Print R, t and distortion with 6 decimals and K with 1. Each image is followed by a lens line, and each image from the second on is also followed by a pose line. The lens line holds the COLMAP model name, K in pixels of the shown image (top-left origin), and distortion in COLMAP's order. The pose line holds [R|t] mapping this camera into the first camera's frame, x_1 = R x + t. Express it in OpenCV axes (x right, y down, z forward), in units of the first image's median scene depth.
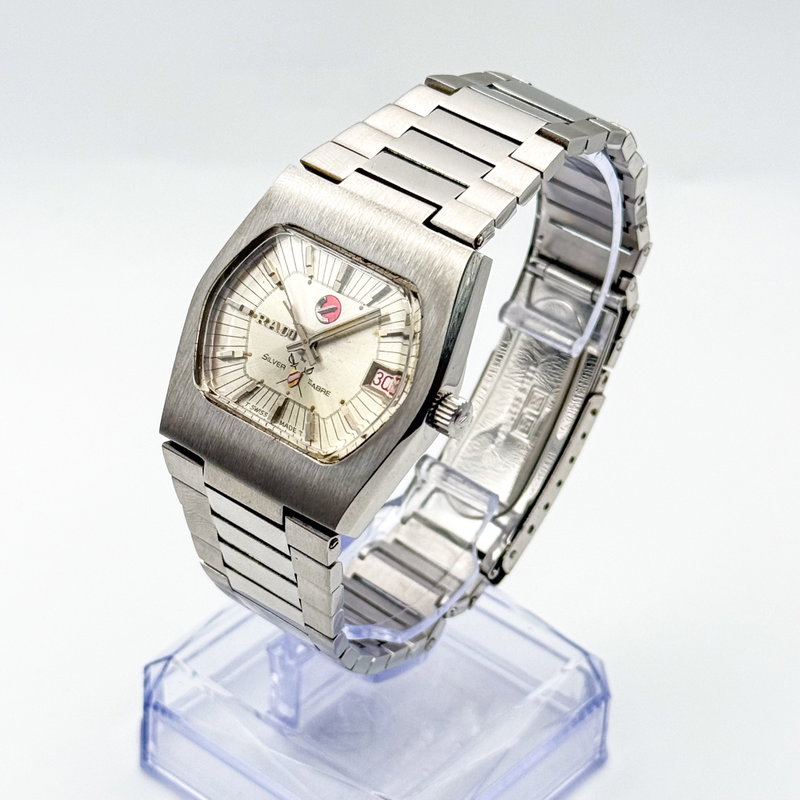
lens RADIAL K [[2403.2, 0, 400.9], [0, 2403.2, 399.1], [0, 0, 1]] dist [-0.299551, 0.000000]
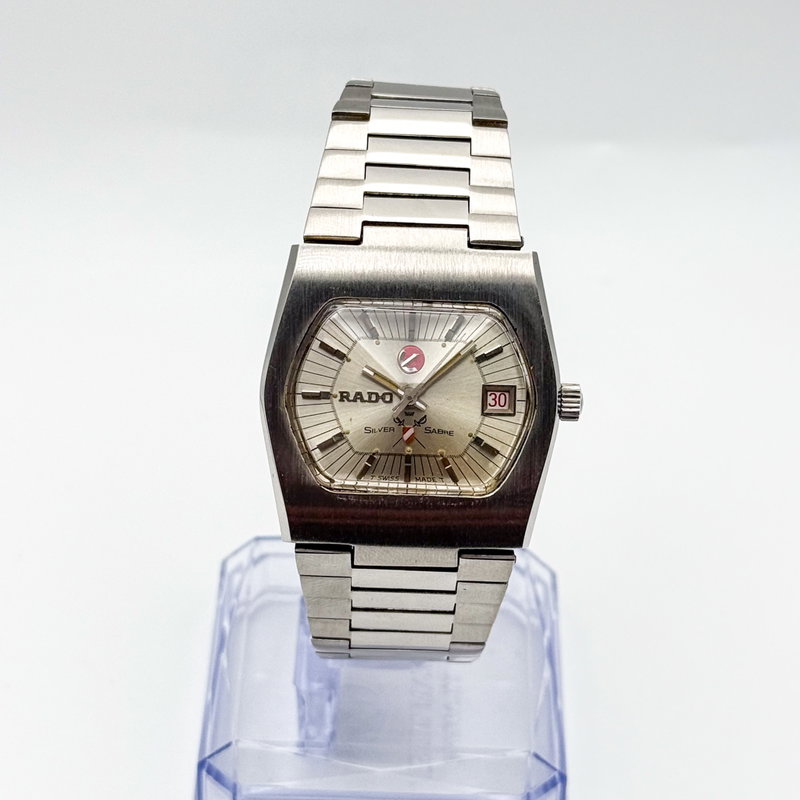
lens RADIAL K [[2403.2, 0, 400.3], [0, 2403.2, 399.9], [0, 0, 1]] dist [-0.299551, 0.000000]
pose [[0.770064, -0.424071, 0.476618, -0.513944], [0.365946, 0.905582, 0.214489, -0.236150], [-0.522575, 0.009246, 0.852543, 0.120413]]
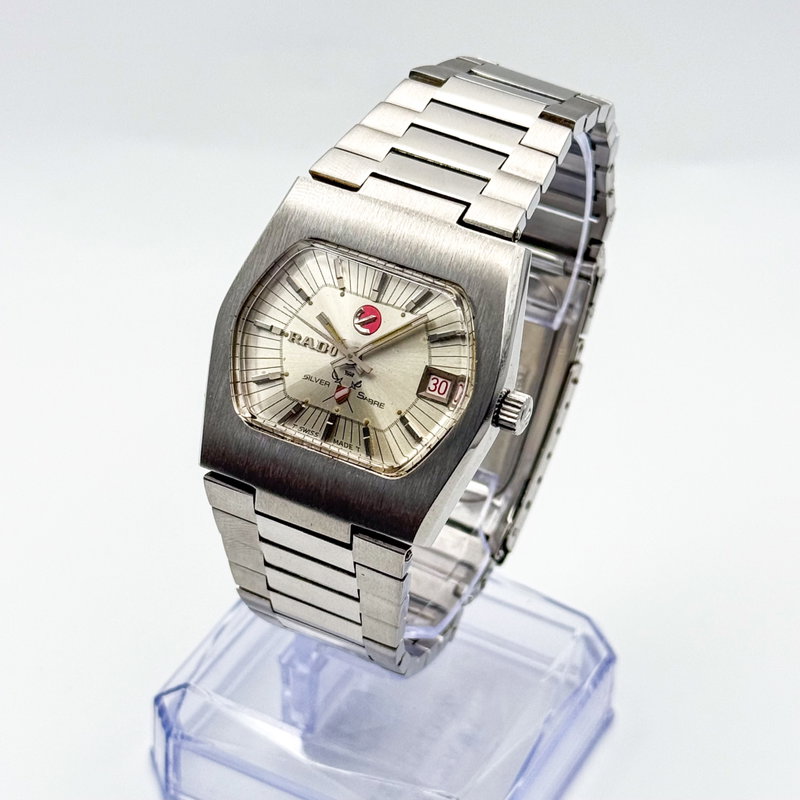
lens RADIAL K [[2403.2, 0, 397.8], [0, 2403.2, 399.8], [0, 0, 1]] dist [-0.299551, 0.000000]
pose [[0.976354, -0.128099, 0.174135, -0.186922], [0.121600, 0.991440, 0.047534, -0.048578], [-0.178734, -0.025235, 0.983574, 0.029122]]
